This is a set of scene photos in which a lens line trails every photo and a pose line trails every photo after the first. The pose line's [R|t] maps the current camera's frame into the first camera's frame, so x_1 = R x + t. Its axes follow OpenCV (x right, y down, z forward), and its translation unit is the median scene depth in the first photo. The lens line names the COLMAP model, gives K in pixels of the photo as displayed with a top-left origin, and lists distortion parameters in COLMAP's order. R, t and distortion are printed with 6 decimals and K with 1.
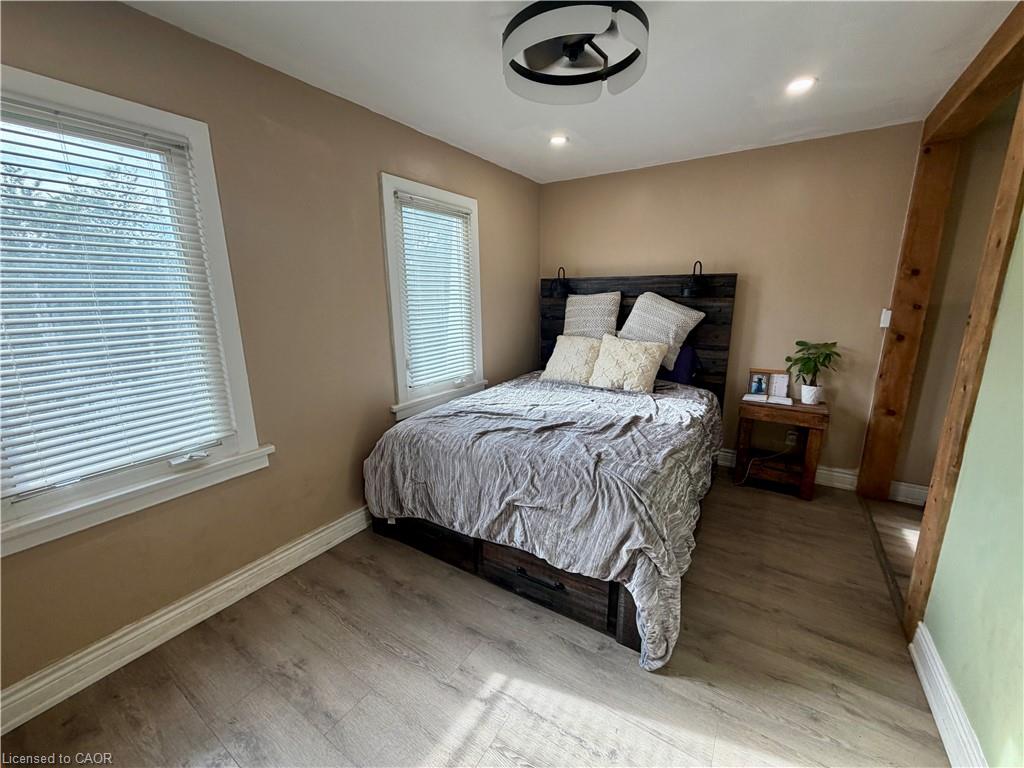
lens RADIAL K [[407.7, 0, 520.8], [0, 407.7, 383.2], [0, 0, 1]] dist [-0.000507, 0.000046]
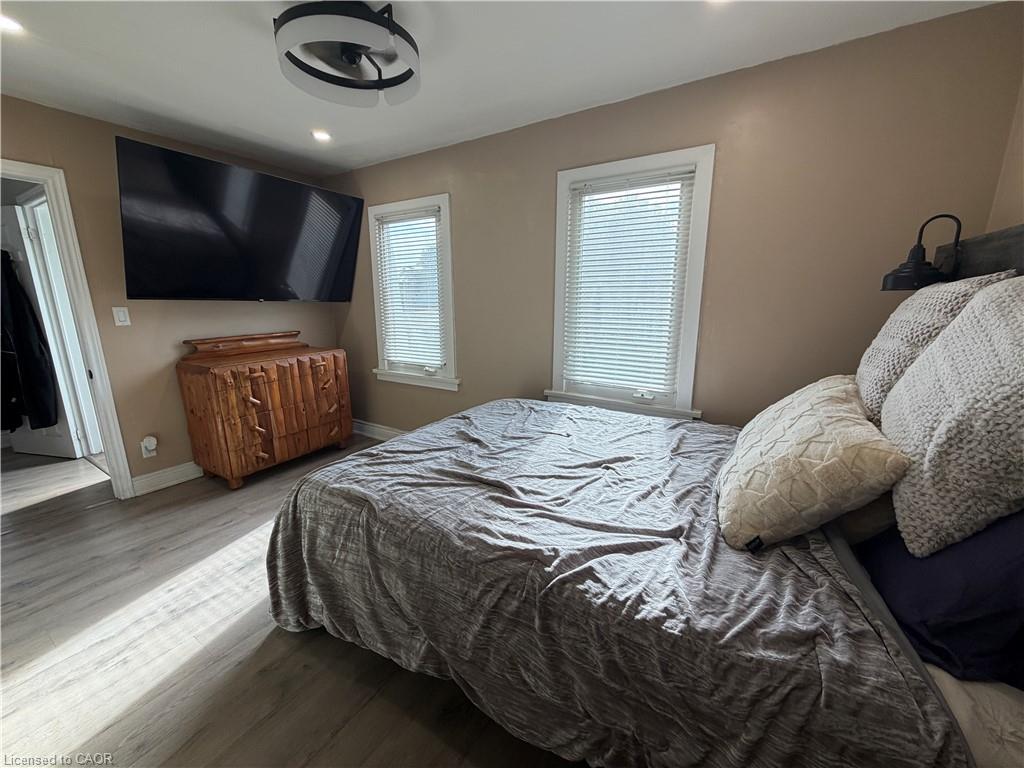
lens RADIAL K [[407.7, 0, 519.3], [0, 407.7, 384.4], [0, 0, 1]] dist [-0.000507, 0.000046]
pose [[0.010648, 0.210835, -0.977464, 0.822519], [-0.221313, 0.953774, 0.203315, -0.178260], [0.975145, 0.214160, 0.056816, 0.956696]]
